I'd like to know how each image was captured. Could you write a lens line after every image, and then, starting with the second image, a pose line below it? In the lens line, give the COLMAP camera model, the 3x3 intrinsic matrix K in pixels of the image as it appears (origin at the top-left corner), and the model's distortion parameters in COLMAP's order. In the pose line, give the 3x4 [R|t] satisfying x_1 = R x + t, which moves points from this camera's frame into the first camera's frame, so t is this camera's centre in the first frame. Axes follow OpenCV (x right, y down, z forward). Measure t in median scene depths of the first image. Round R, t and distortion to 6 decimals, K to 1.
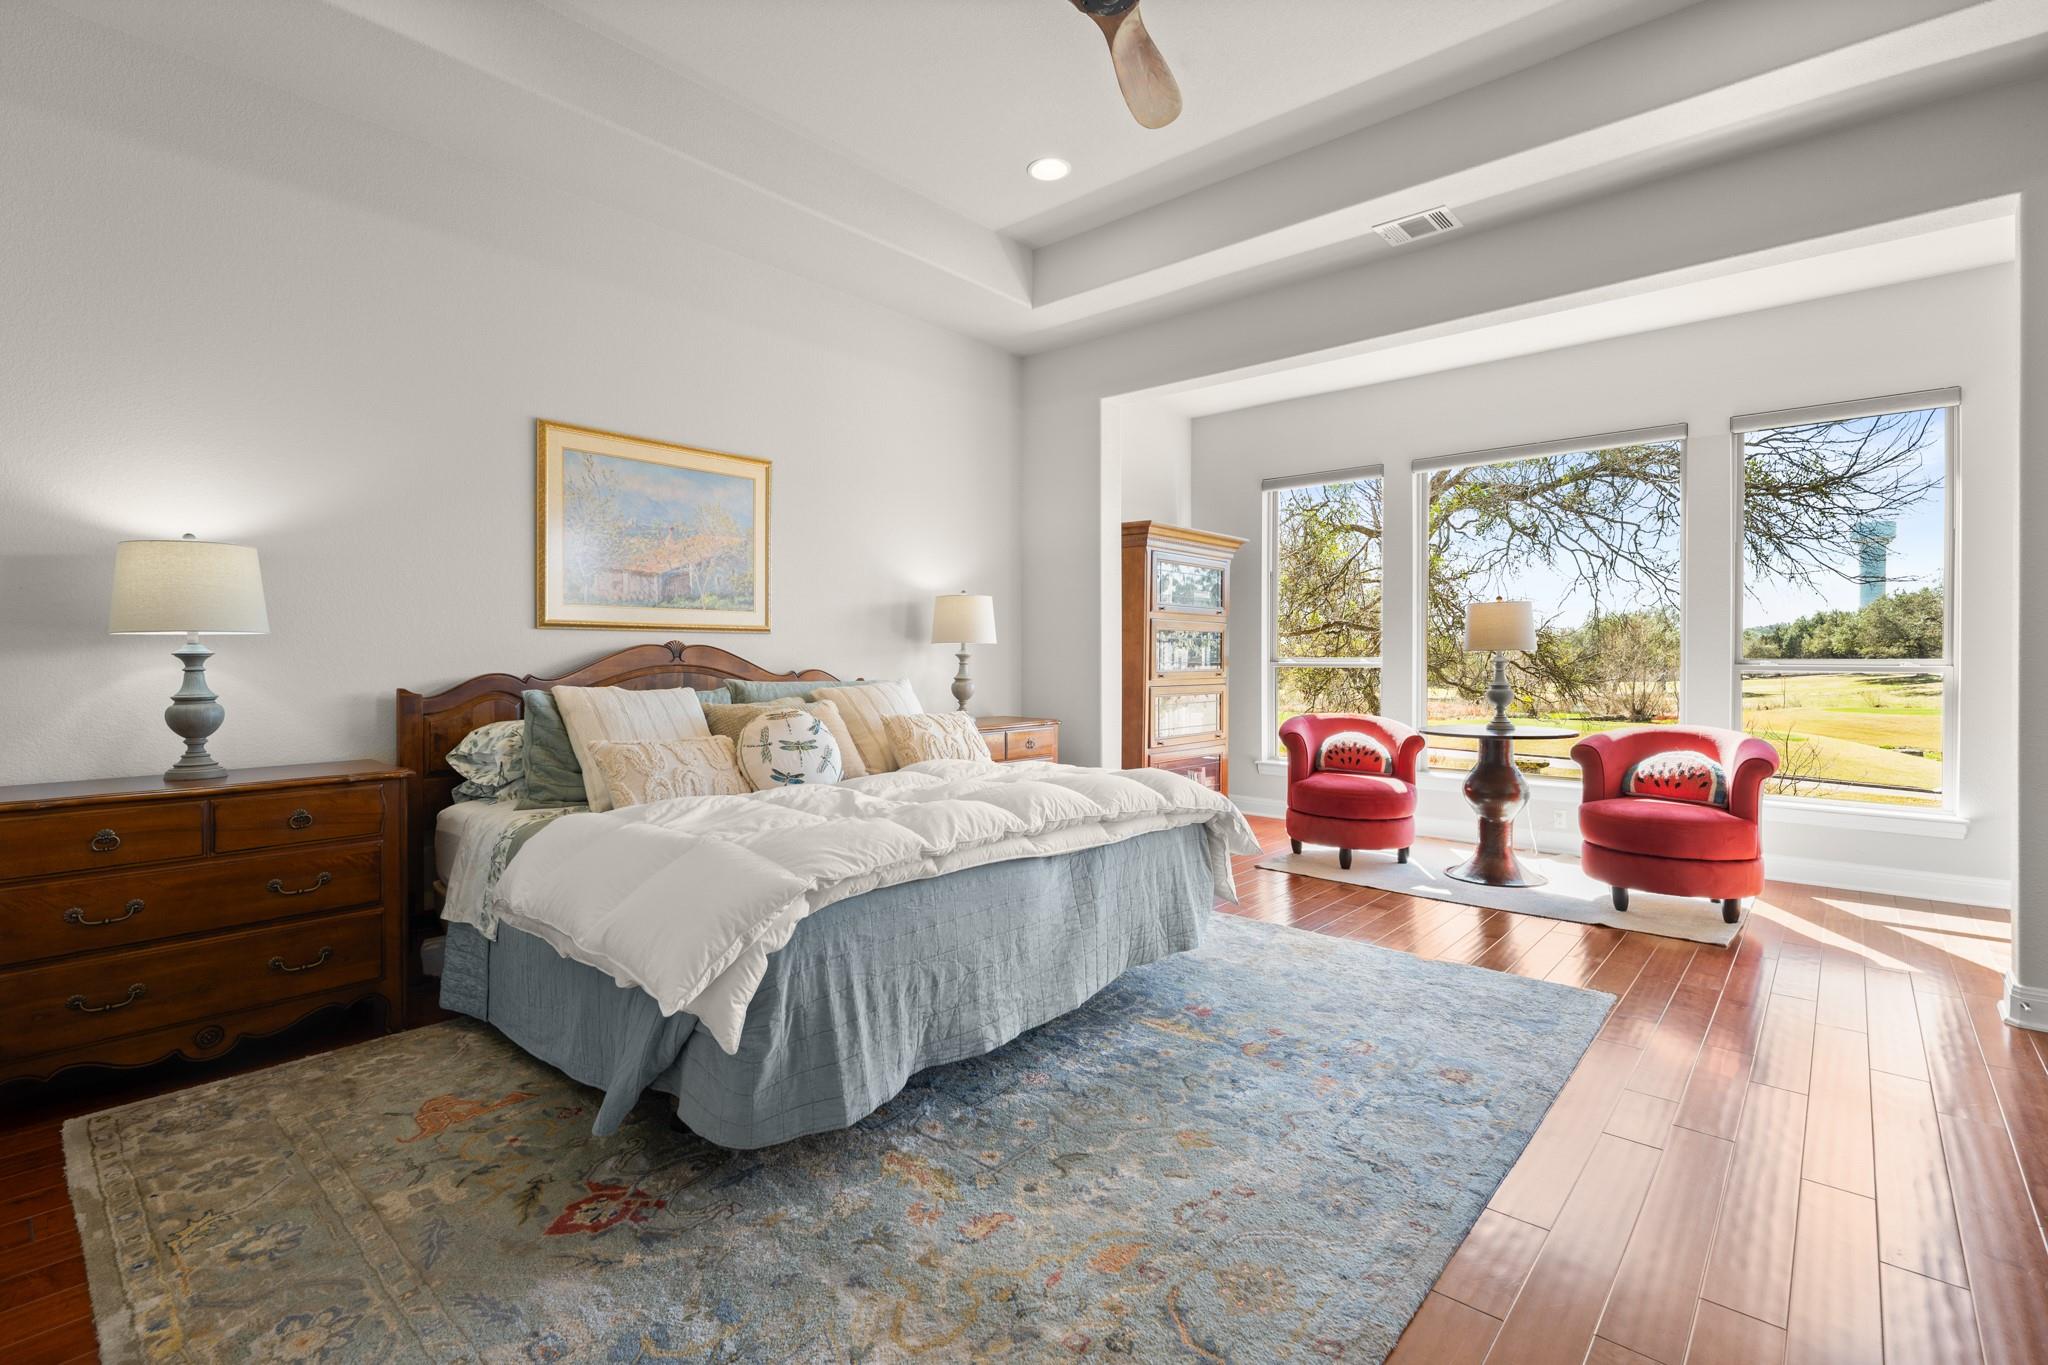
lens RADIAL K [[952.4, 0, 996.2], [0, 952.4, 671.5], [0, 0, 1]] dist [-0.000185, 0.000005]
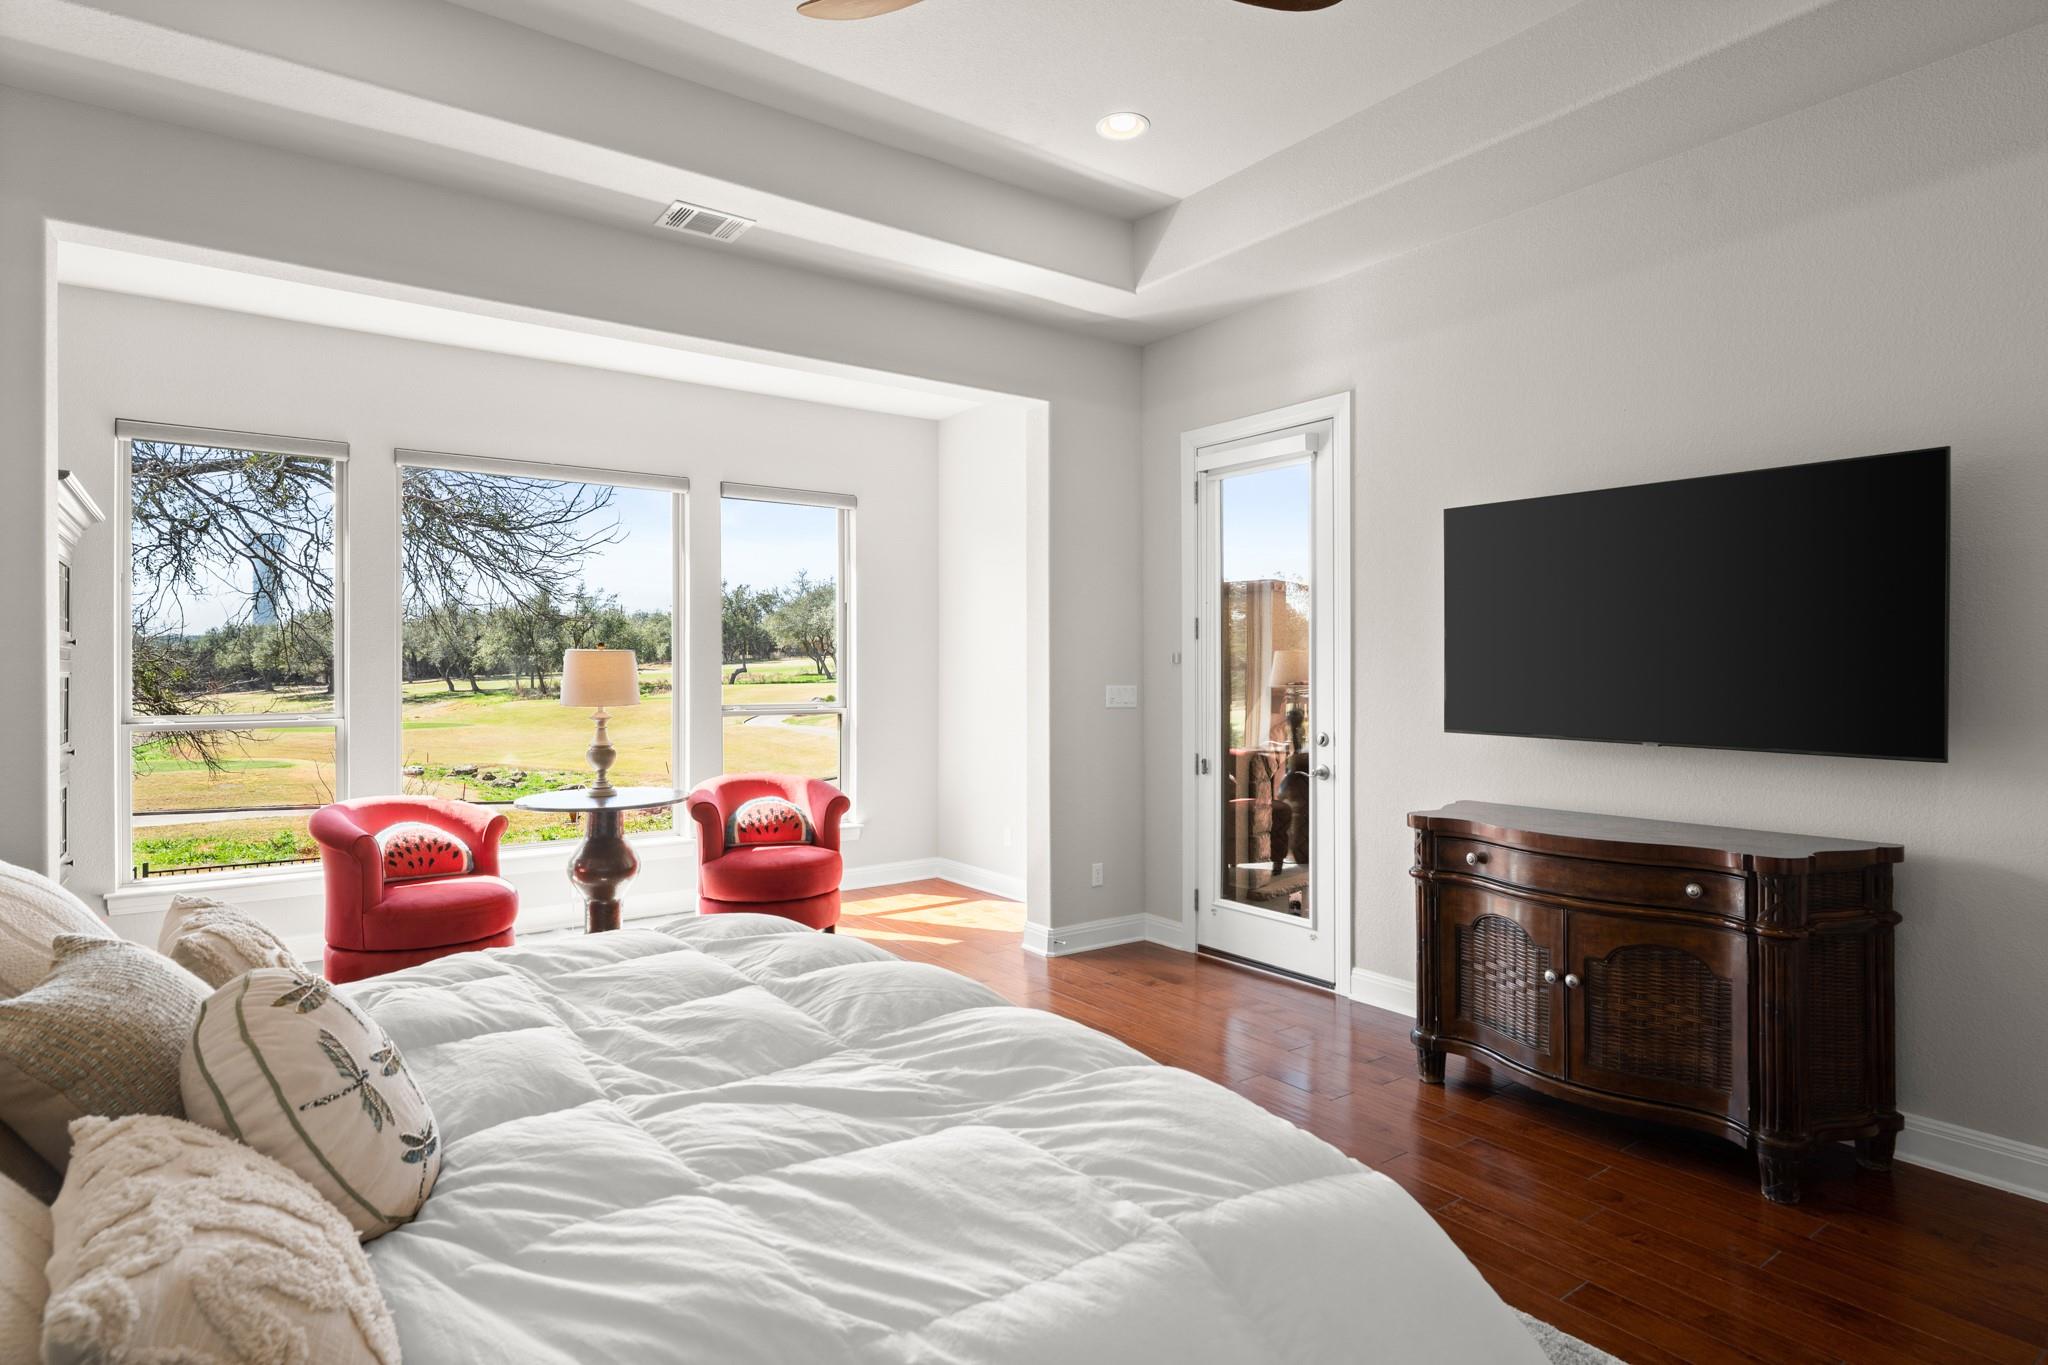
lens RADIAL K [[1102.8, 0, 1024.0], [0, 1102.8, 682.5], [0, 0, 1]] dist [0.000335, 0.000045]
pose [[0.185137, -0.012692, 0.982631, -0.364316], [0.015544, 0.999829, 0.009985, -0.043951], [-0.982590, 0.013425, 0.185303, 0.402873]]
